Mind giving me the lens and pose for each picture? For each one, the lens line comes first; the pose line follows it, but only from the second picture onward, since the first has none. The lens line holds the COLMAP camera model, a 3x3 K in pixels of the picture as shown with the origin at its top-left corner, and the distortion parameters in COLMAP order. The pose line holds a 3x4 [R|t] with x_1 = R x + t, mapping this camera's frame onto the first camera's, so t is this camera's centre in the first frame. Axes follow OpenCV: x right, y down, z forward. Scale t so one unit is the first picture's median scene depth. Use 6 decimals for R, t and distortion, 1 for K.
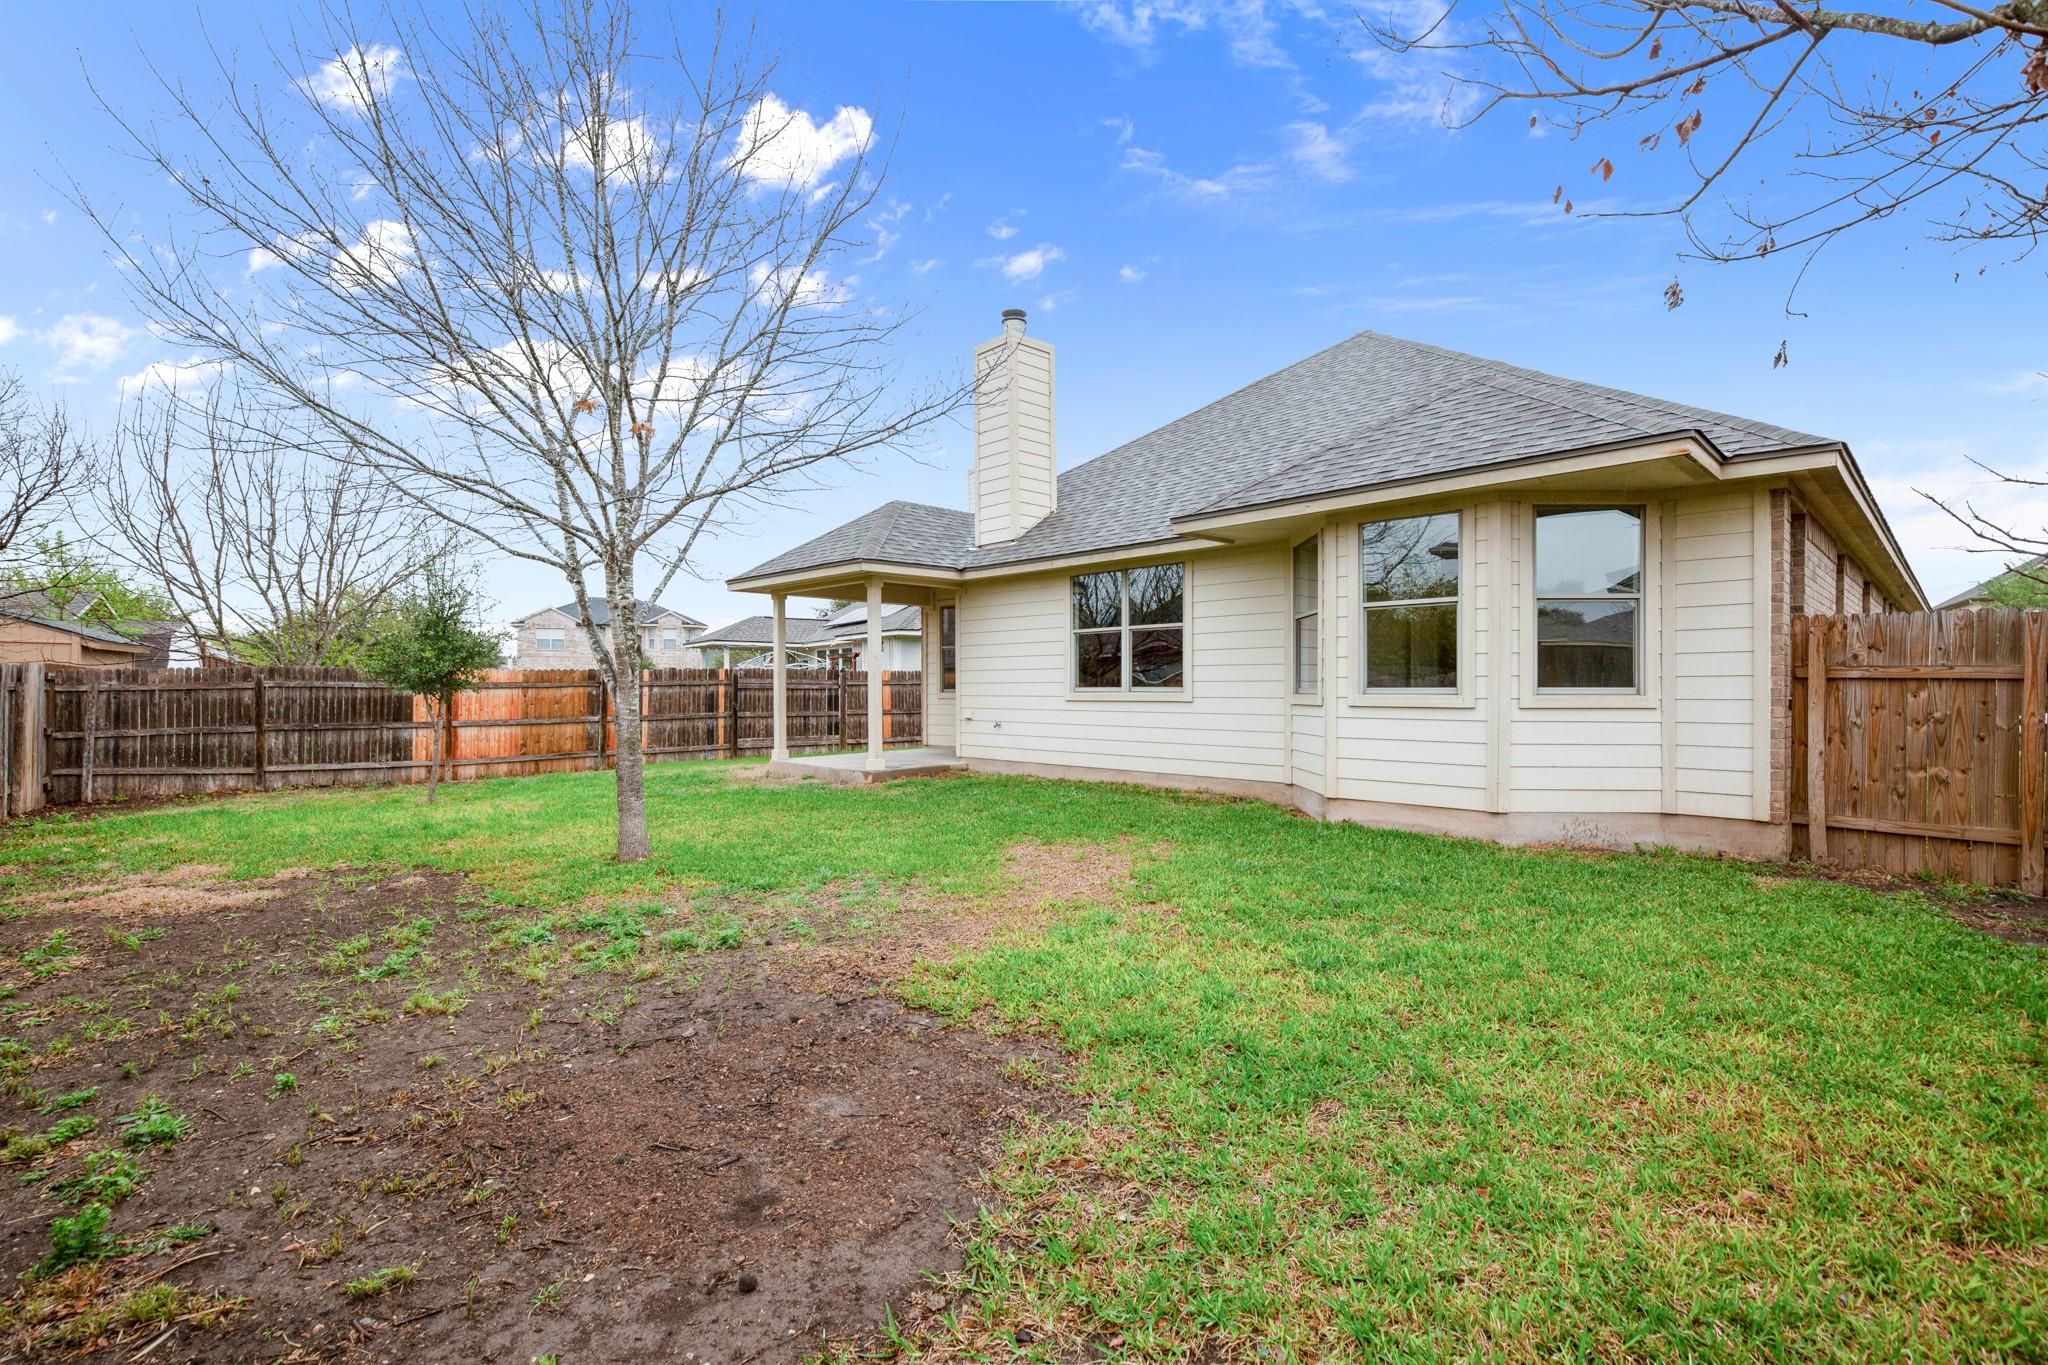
lens RADIAL K [[949.2, 0, 1021.4], [0, 949.2, 681.8], [0, 0, 1]] dist [0.005980, -0.001698]
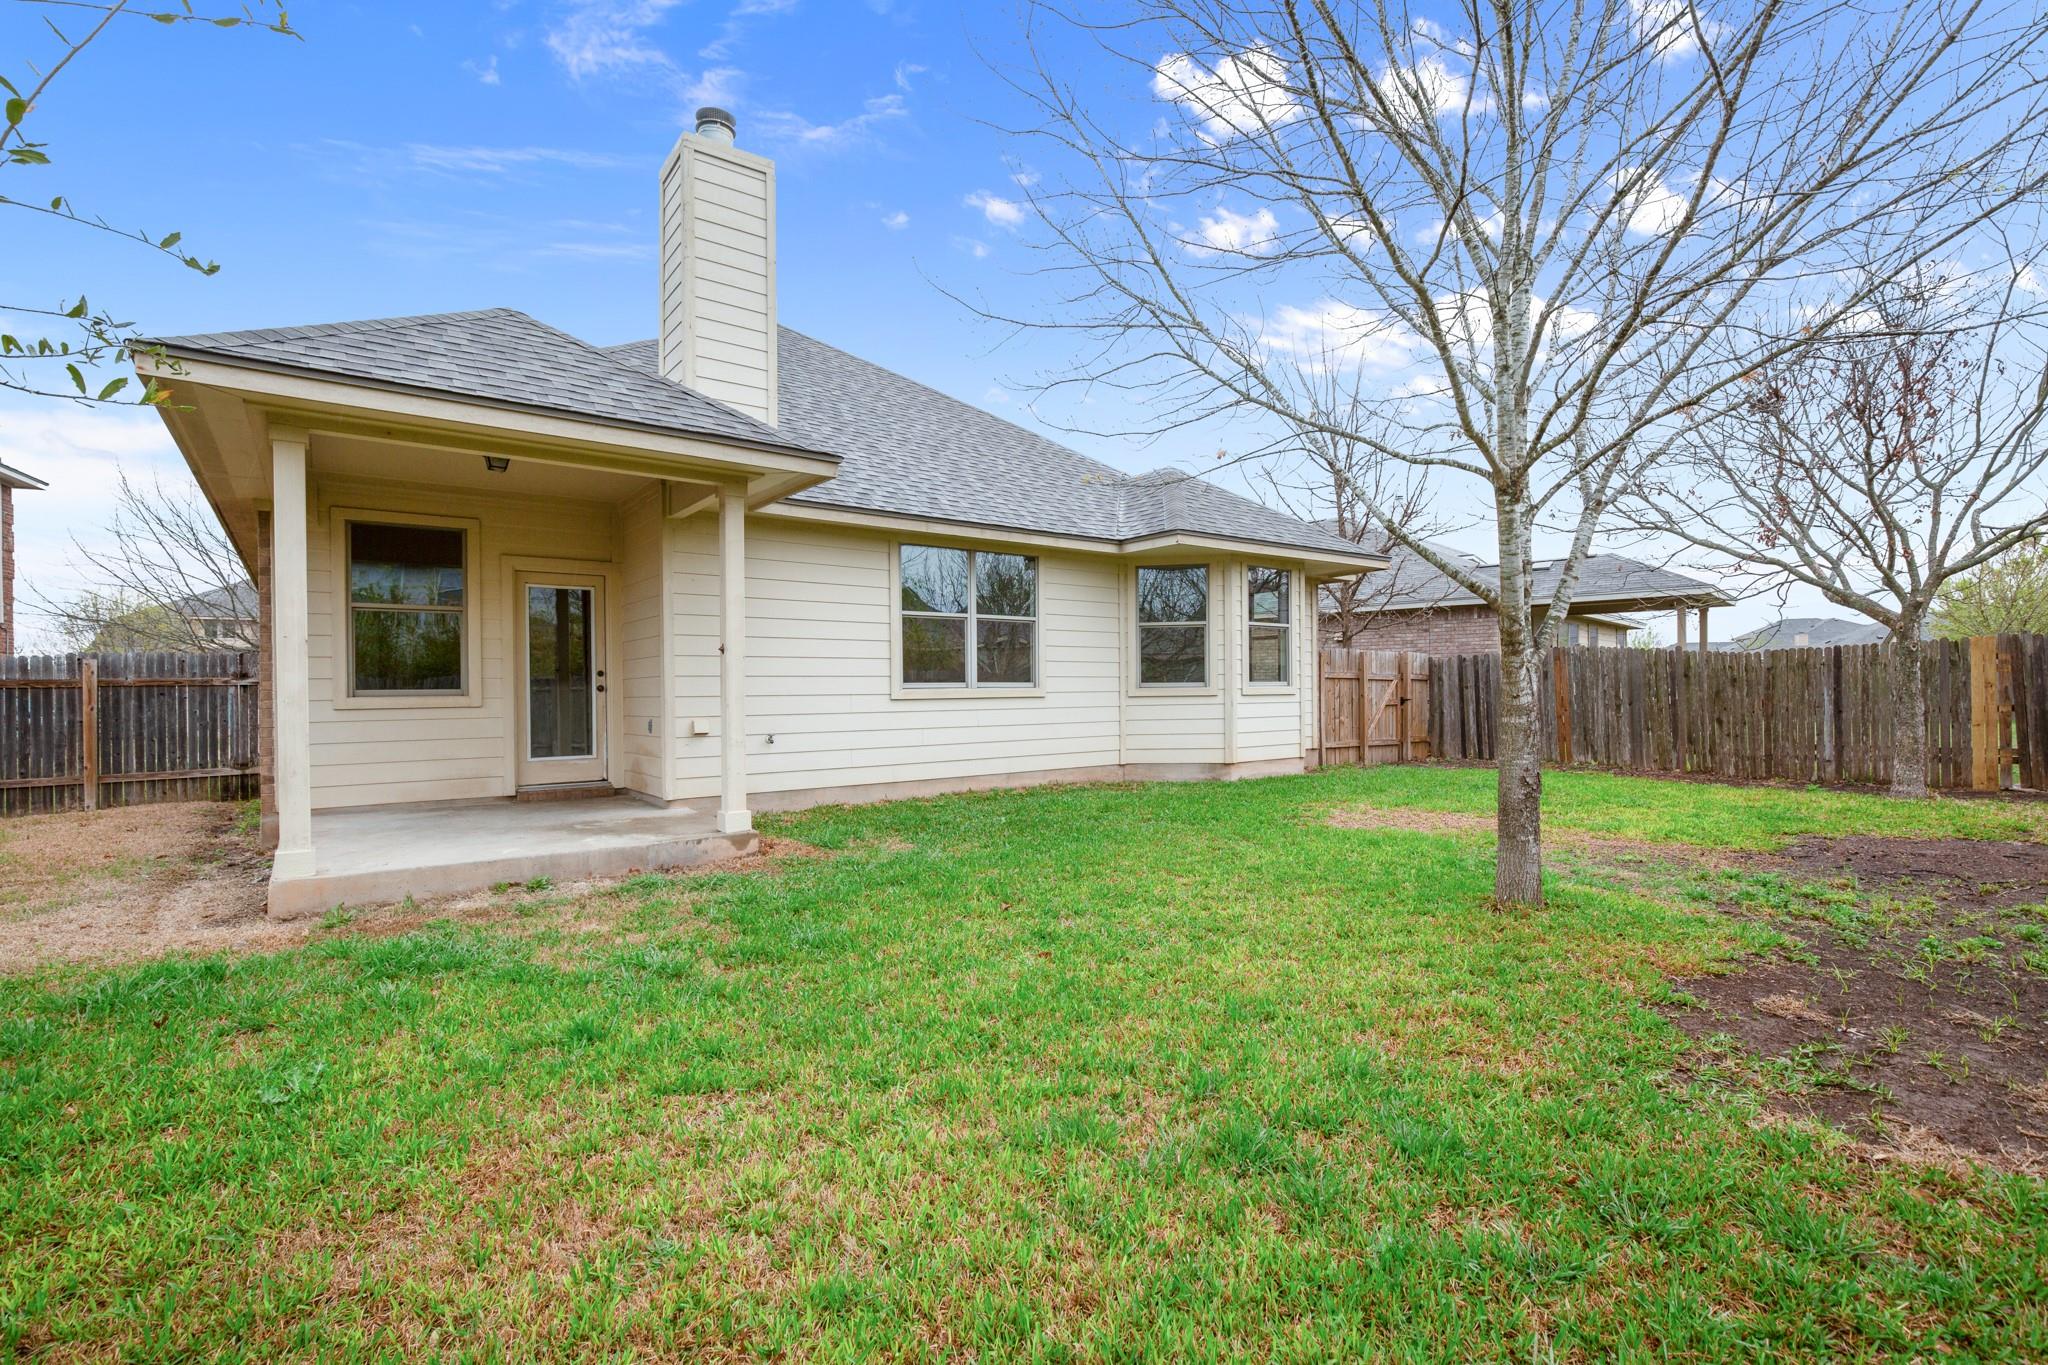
lens RADIAL K [[949.2, 0, 1024.3], [0, 949.2, 676.7], [0, 0, 1]] dist [0.005980, -0.001698]
pose [[0.090955, 0.011943, 0.995783, -0.797475], [0.000379, 0.999928, -0.012027, 0.011454], [-0.995855, 0.001471, 0.090944, 0.899685]]
